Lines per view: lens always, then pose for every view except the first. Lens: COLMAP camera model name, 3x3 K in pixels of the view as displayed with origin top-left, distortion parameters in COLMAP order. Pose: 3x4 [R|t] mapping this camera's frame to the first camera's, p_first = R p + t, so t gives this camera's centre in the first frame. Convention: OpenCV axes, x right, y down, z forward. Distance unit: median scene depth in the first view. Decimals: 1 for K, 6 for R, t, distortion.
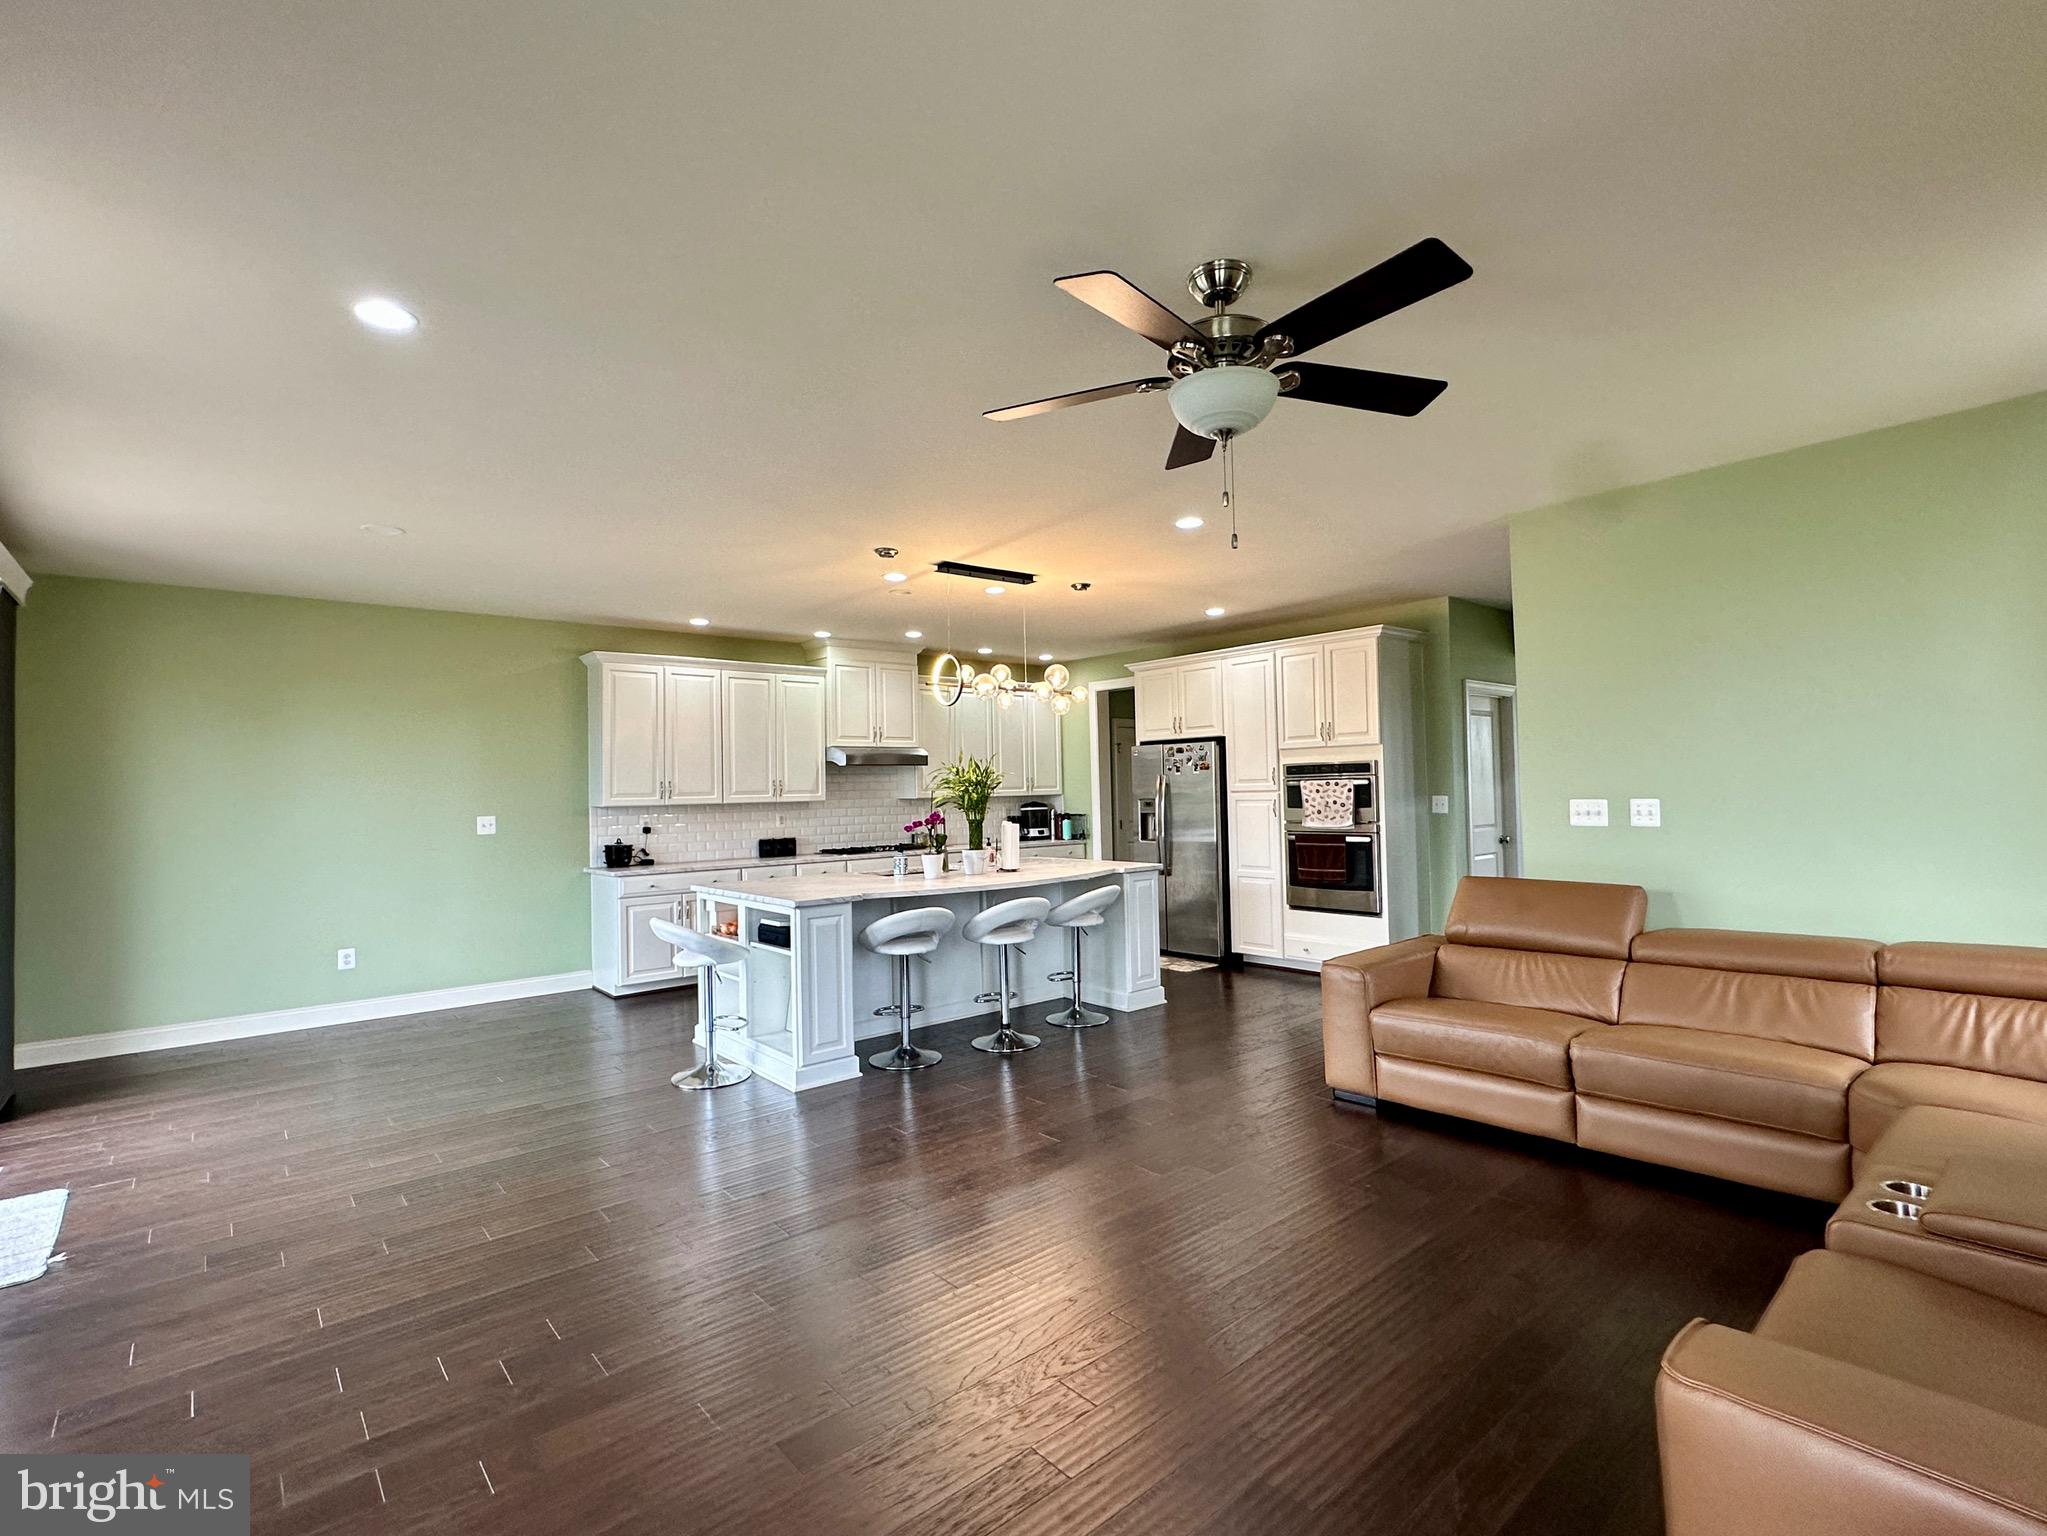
lens RADIAL K [[954.6, 0, 1023.5], [0, 954.6, 768.0], [0, 0, 1]] dist [-0.002143, -0.000090]
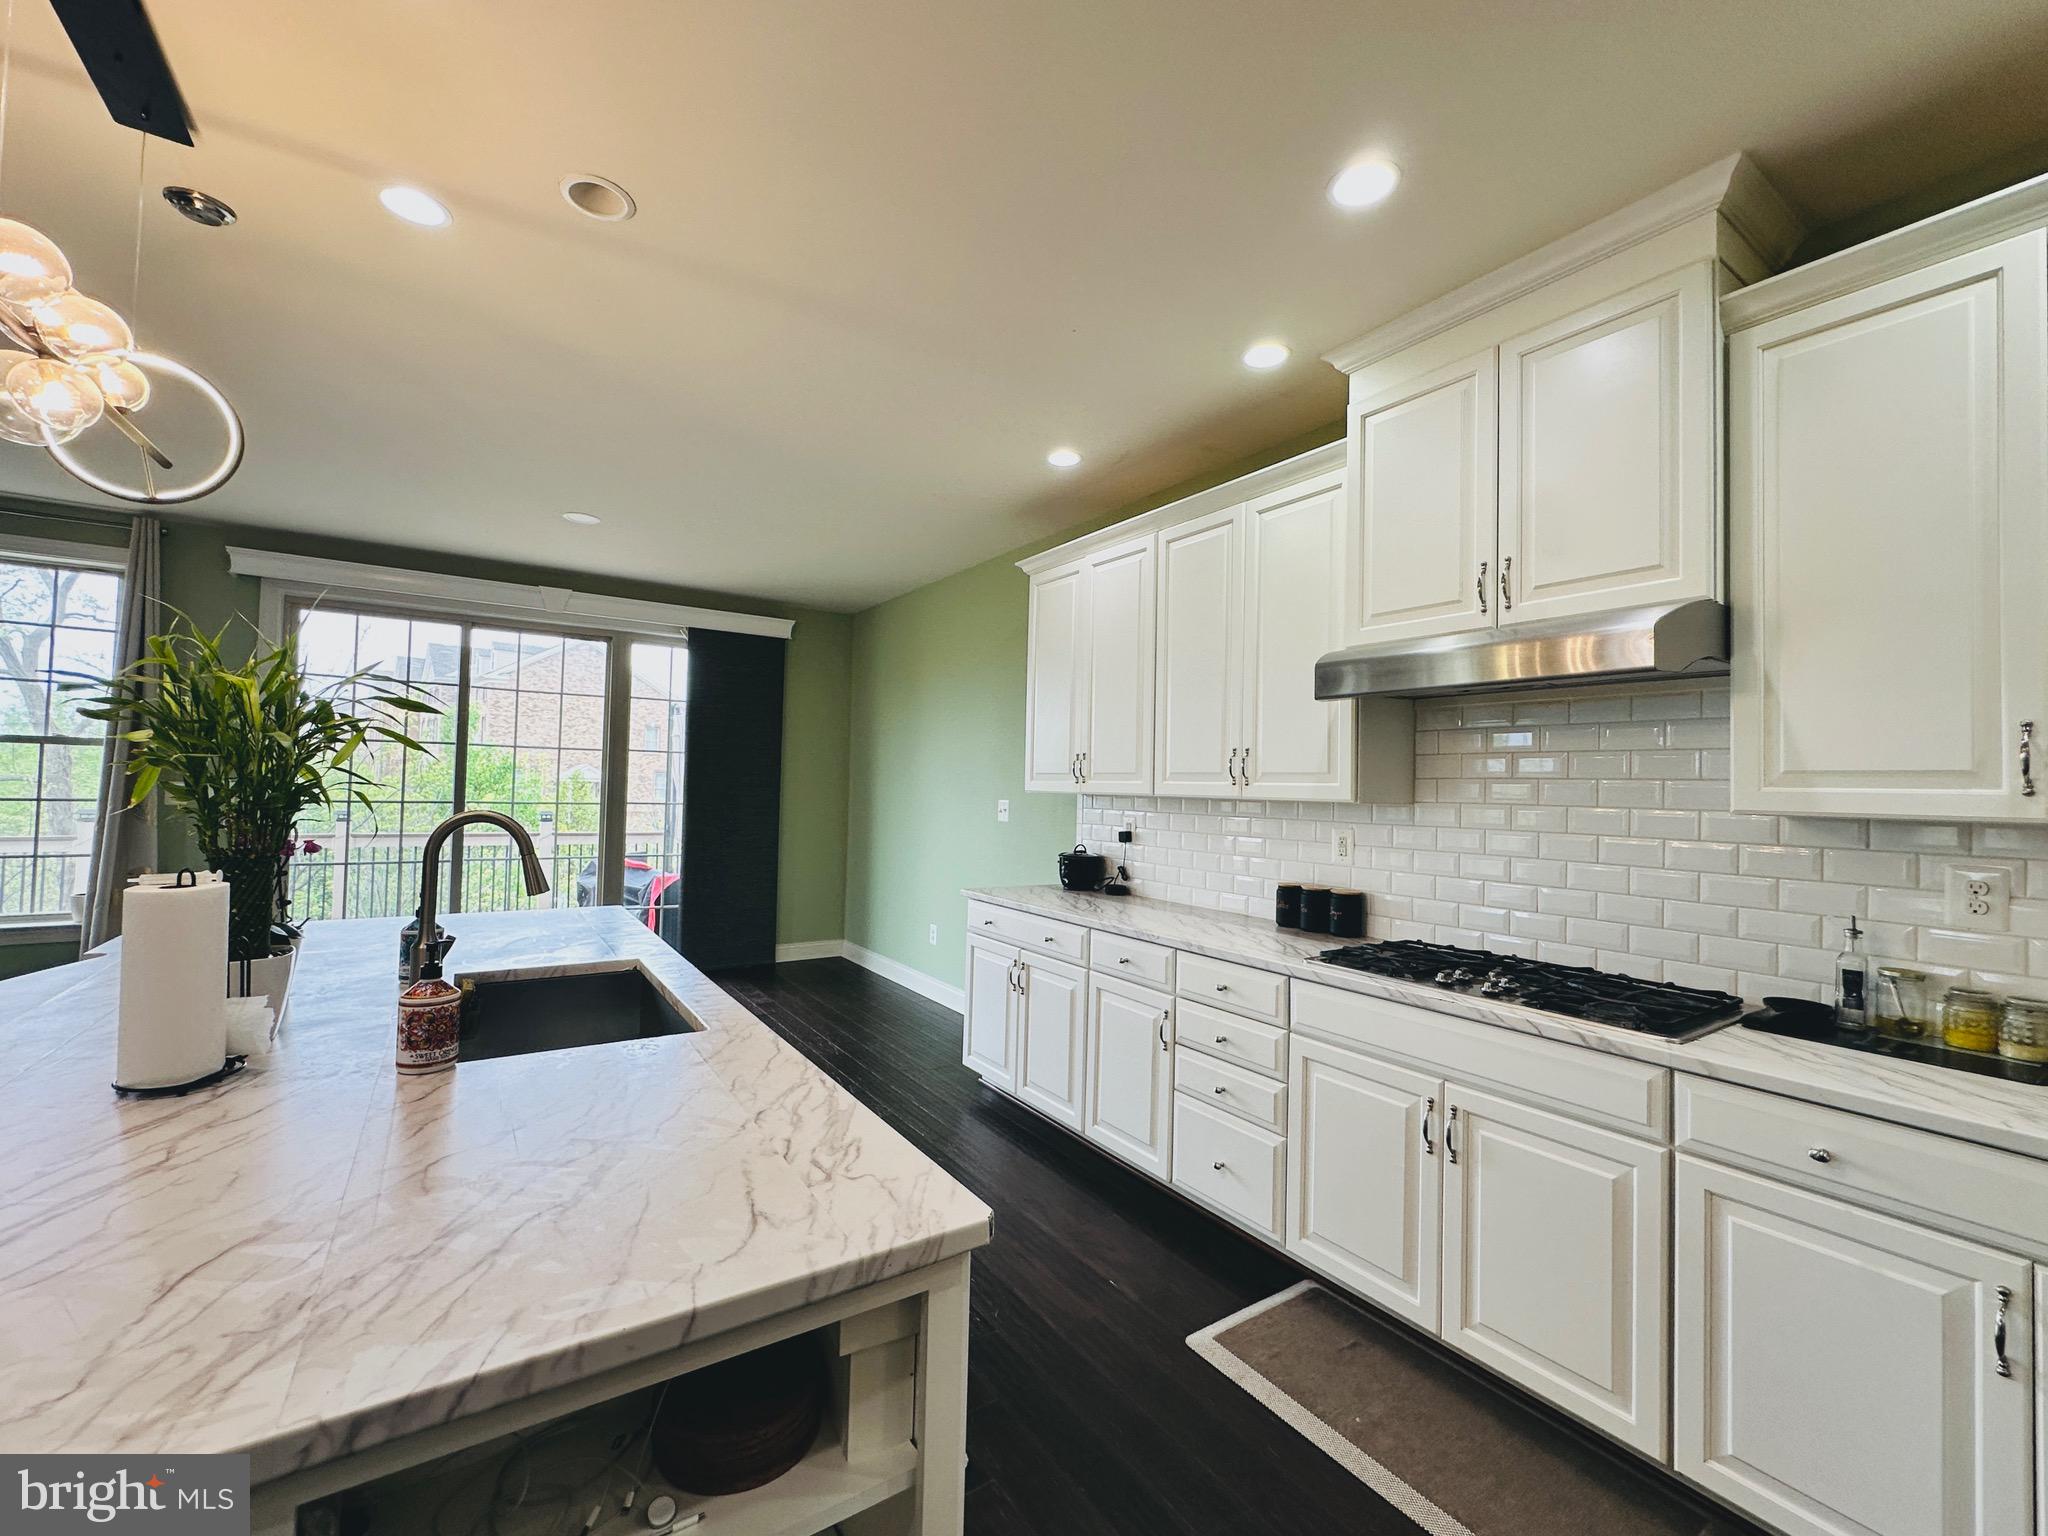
lens RADIAL K [[847.8, 0, 1025.1], [0, 847.8, 764.3], [0, 0, 1]] dist [-0.002822, -0.000110]
pose [[-0.119641, -0.010069, -0.992766, 0.144162], [-0.000100, 0.999949, -0.010129, 0.026794], [0.992817, -0.001112, -0.119635, 1.052865]]
